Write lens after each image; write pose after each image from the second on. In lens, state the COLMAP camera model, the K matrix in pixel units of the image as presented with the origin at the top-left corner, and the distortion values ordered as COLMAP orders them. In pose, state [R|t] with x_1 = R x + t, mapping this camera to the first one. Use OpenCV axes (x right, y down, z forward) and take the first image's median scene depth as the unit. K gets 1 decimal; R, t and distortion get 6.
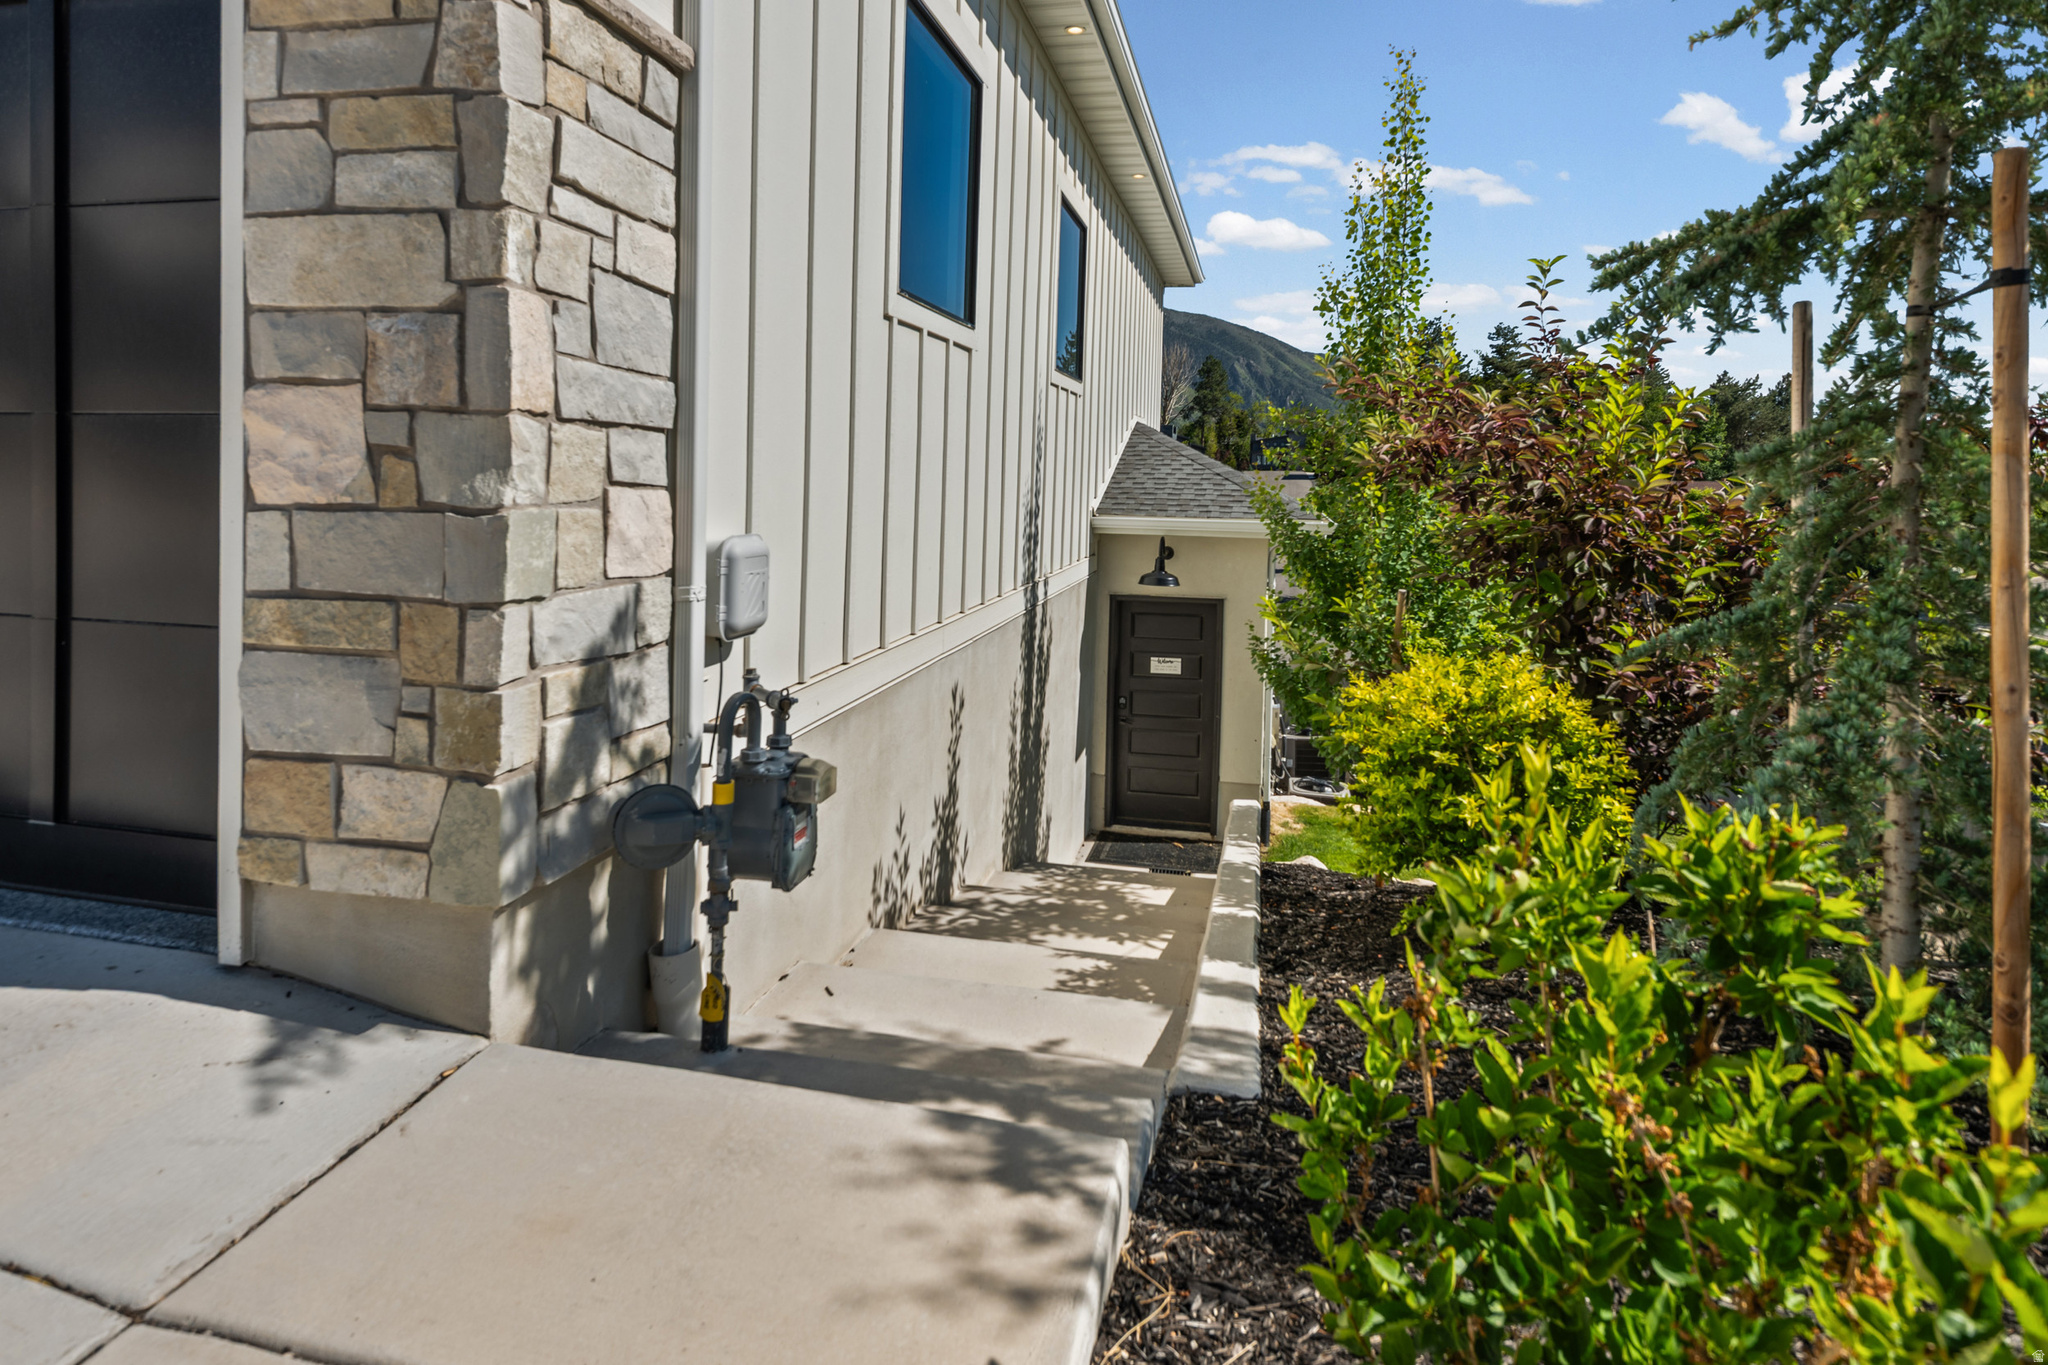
lens RADIAL K [[1117.8, 0, 1026.4], [0, 1117.8, 676.3], [0, 0, 1]] dist [-0.001379, 0.000333]
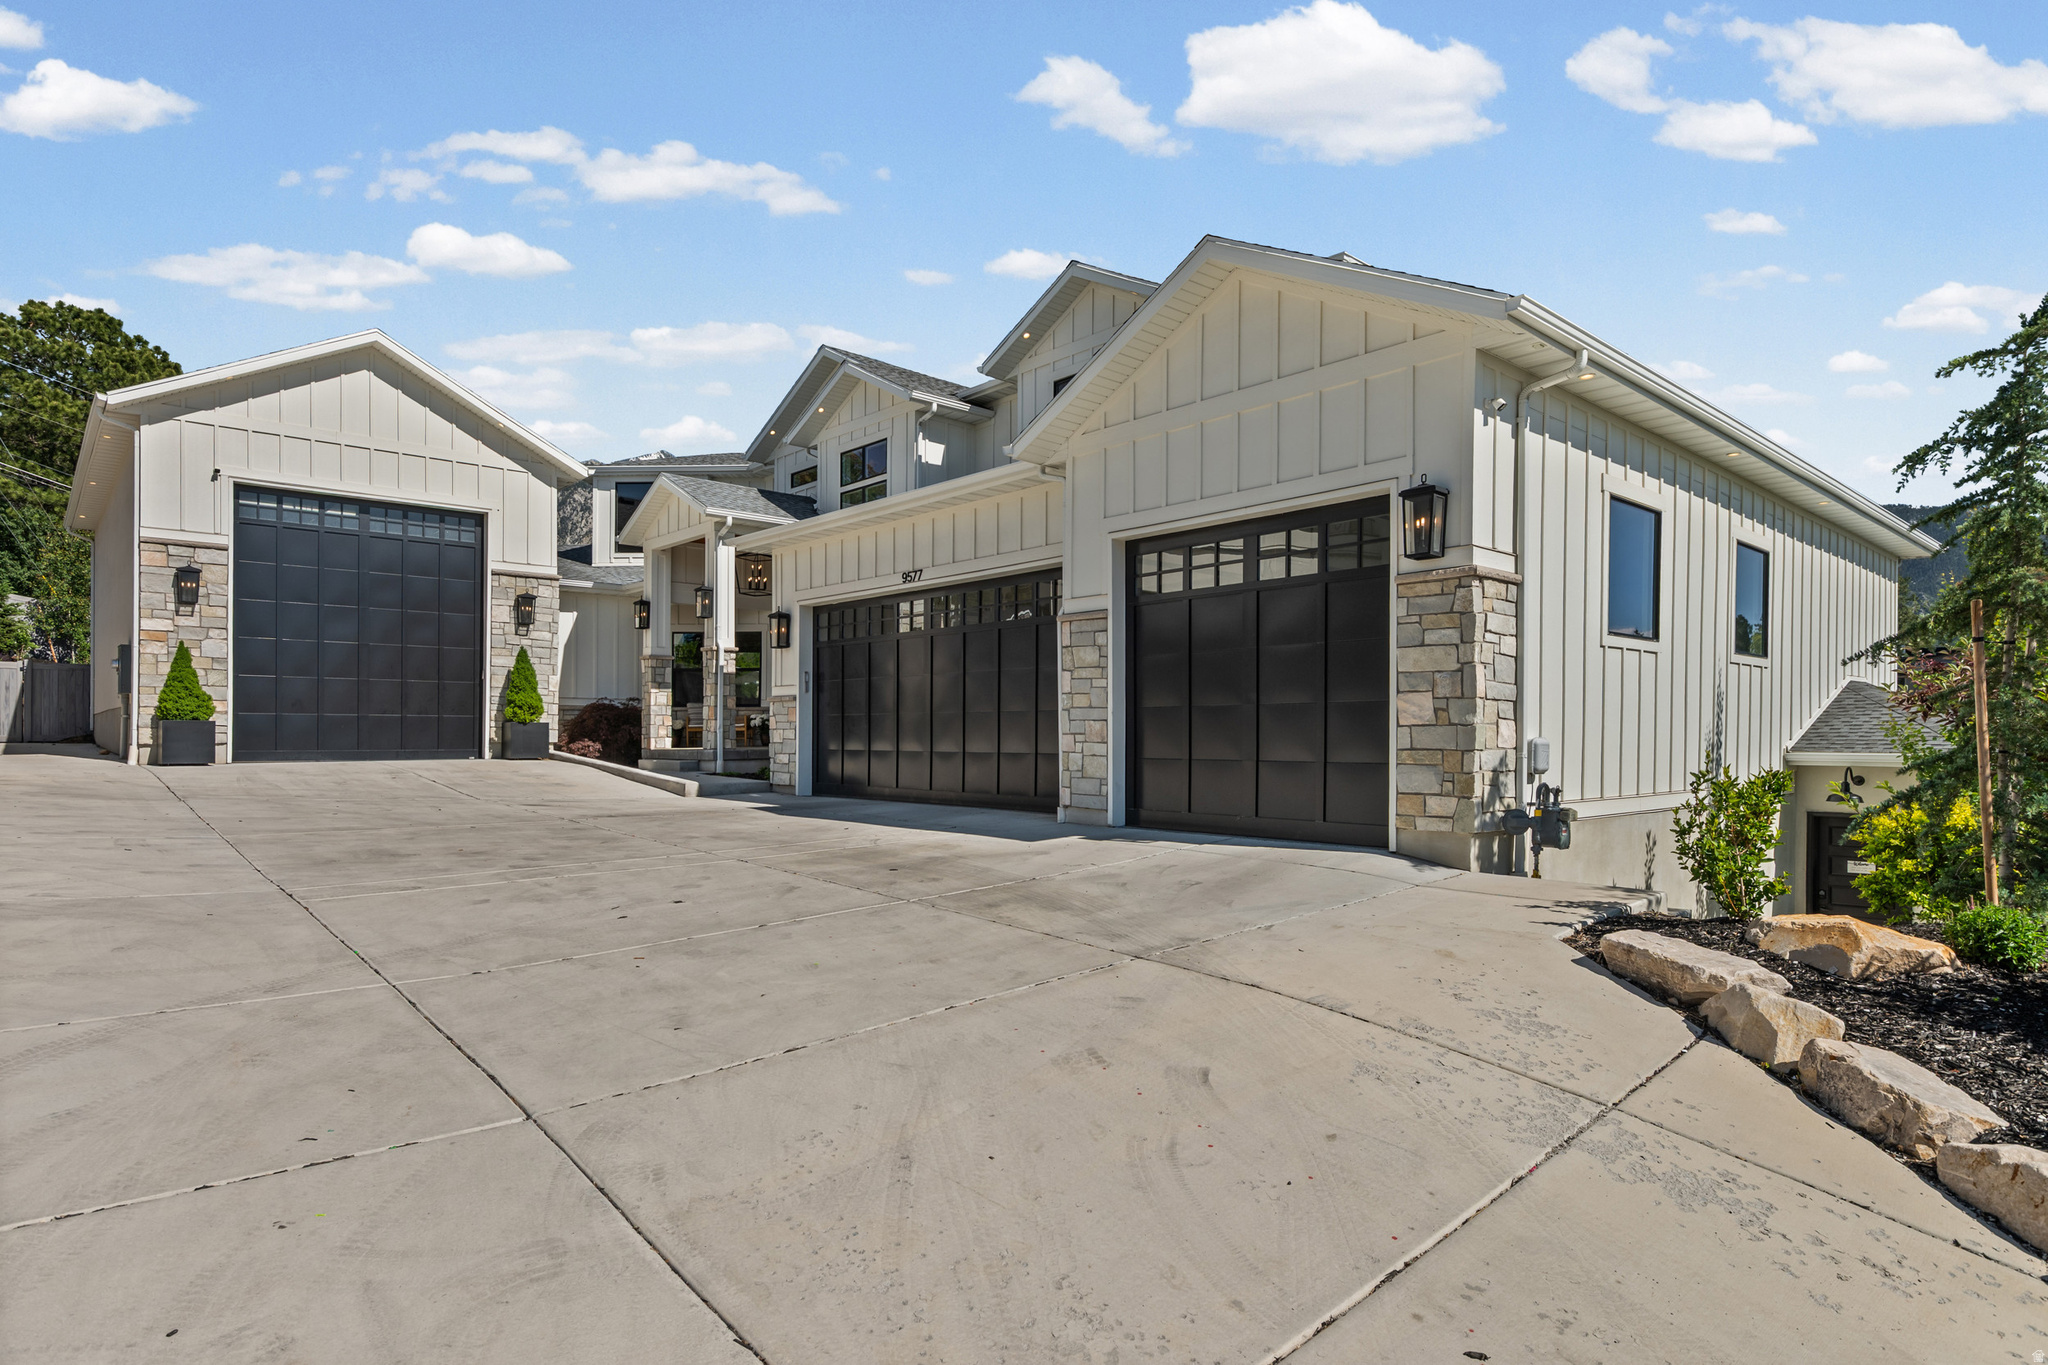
lens RADIAL K [[1117.8, 0, 1026.4], [0, 1117.8, 676.3], [0, 0, 1]] dist [-0.001379, 0.000333]
pose [[0.811578, -0.050582, -0.582051, 0.424658], [-0.090028, 0.973519, -0.210133, 0.539319], [0.577267, 0.222940, 0.785532, -2.475922]]
